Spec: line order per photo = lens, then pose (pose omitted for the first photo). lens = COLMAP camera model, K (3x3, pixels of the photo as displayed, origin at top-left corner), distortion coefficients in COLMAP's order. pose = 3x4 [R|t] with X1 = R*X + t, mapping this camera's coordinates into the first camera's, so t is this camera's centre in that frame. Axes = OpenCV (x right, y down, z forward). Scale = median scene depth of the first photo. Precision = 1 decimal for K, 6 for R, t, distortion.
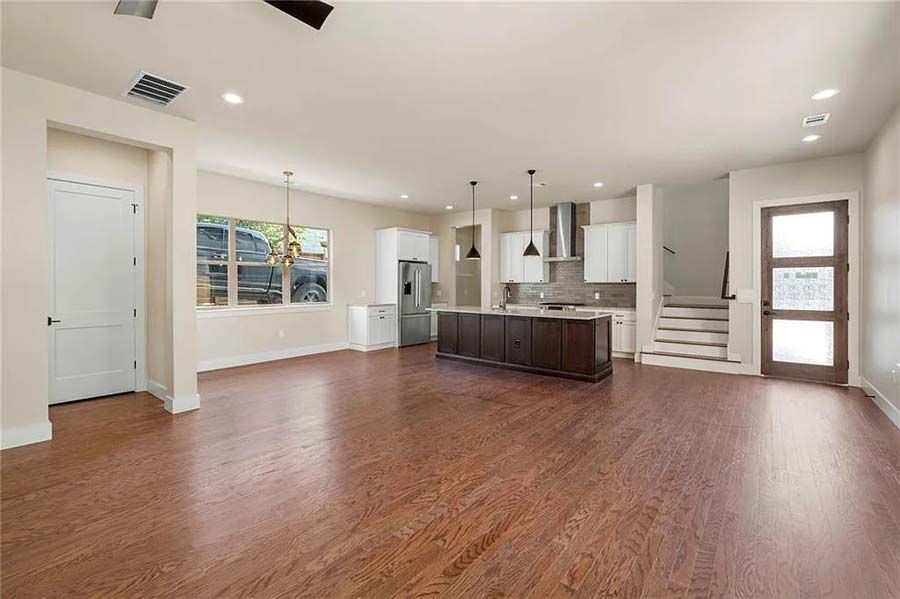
lens RADIAL K [[391.0, 0, 450.8], [0, 391.0, 286.3], [0, 0, 1]] dist [-0.000276, -0.000116]
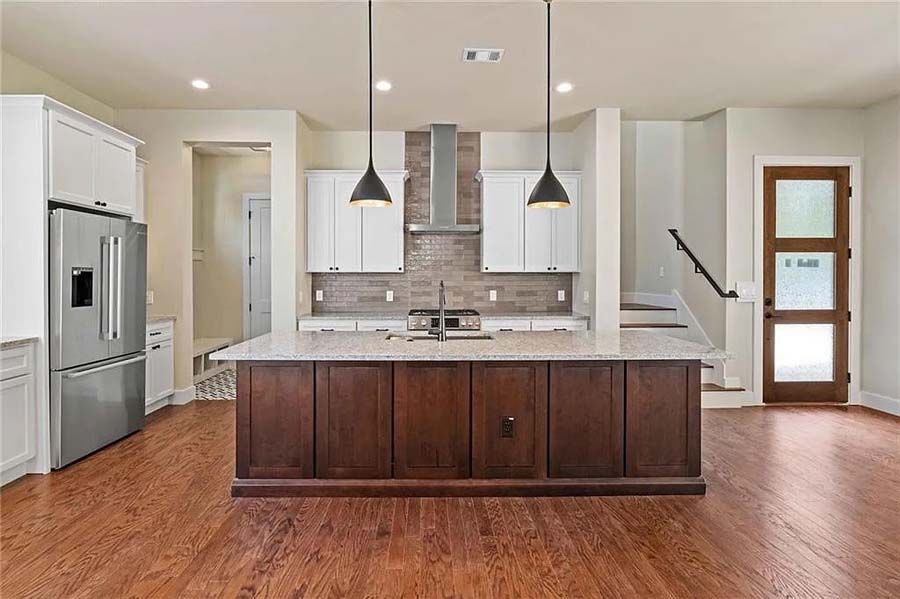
lens RADIAL K [[476.9, 0, 436.6], [0, 476.9, 280.2], [0, 0, 1]] dist [-0.003095, -0.000726]
pose [[0.767921, -0.008565, 0.640487, -0.202684], [0.004457, 0.999958, 0.008029, -0.005500], [-0.640529, -0.003311, 0.767927, 0.720774]]
